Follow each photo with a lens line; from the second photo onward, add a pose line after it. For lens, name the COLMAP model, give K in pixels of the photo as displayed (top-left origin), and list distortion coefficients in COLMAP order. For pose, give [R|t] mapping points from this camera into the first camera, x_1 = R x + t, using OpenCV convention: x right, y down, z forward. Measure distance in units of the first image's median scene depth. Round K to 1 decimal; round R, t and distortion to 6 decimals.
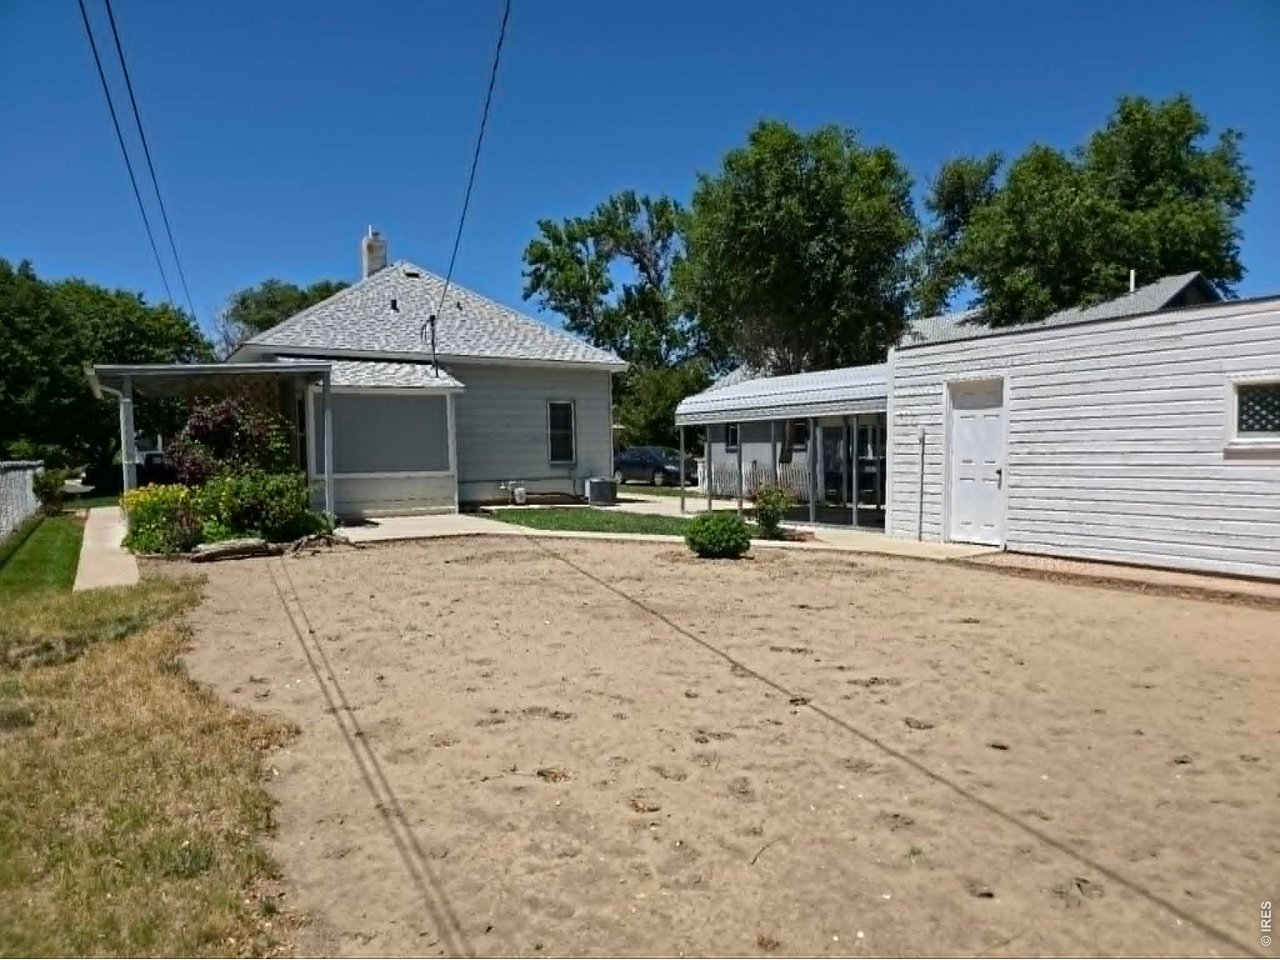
lens RADIAL K [[823.5, 0, 640.0], [0, 823.5, 480.0], [0, 0, 1]] dist [0.031231, -0.000217]
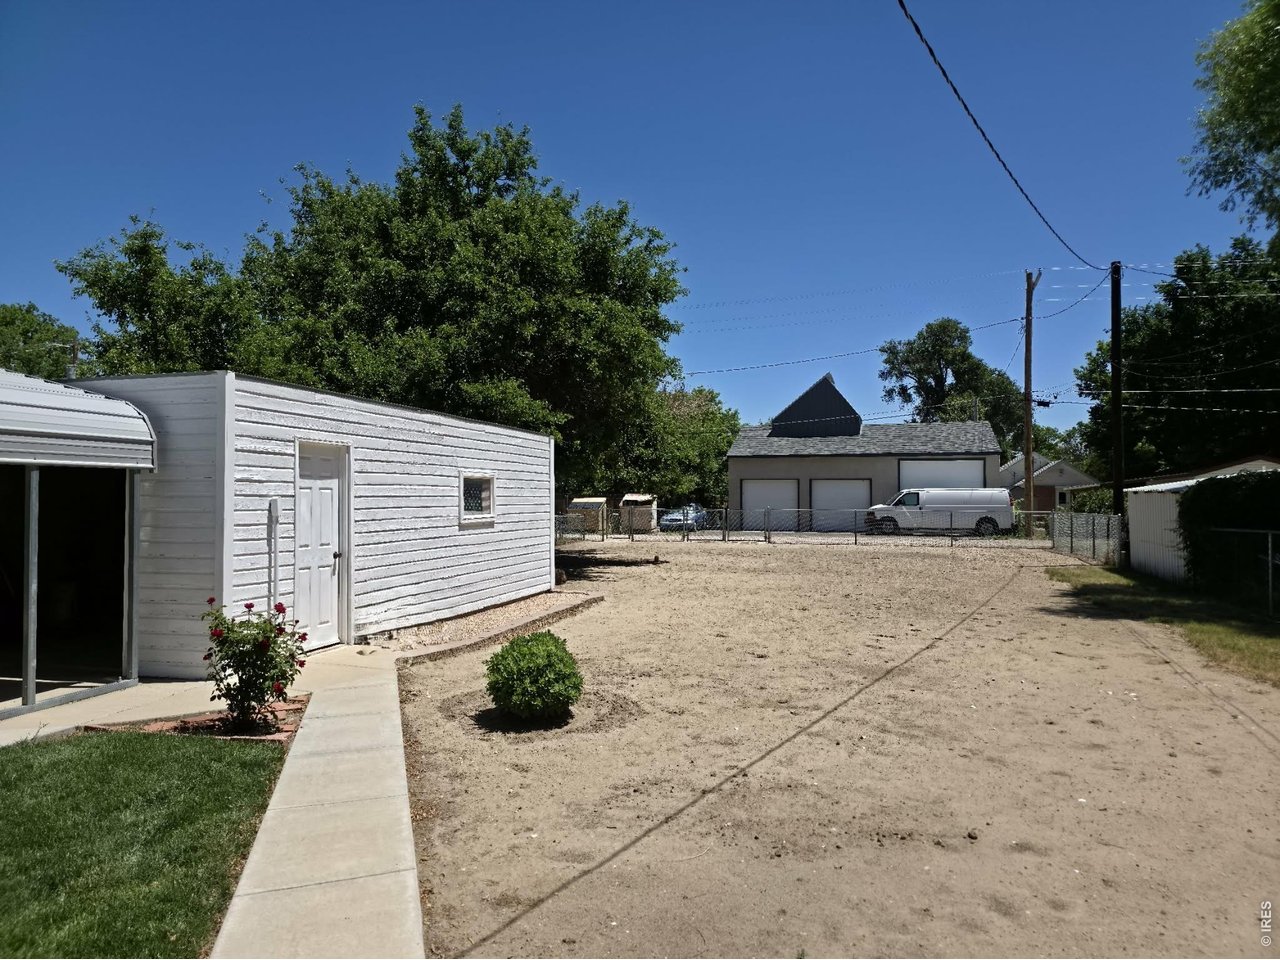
lens RADIAL K [[851.7, 0, 638.7], [0, 851.7, 482.9], [0, 0, 1]] dist [0.033584, -0.003088]
pose [[-0.655703, 0.025563, 0.754586, -0.442045], [0.034845, 0.999386, -0.003576, -0.071395], [-0.754214, 0.023949, -0.656192, 1.367828]]
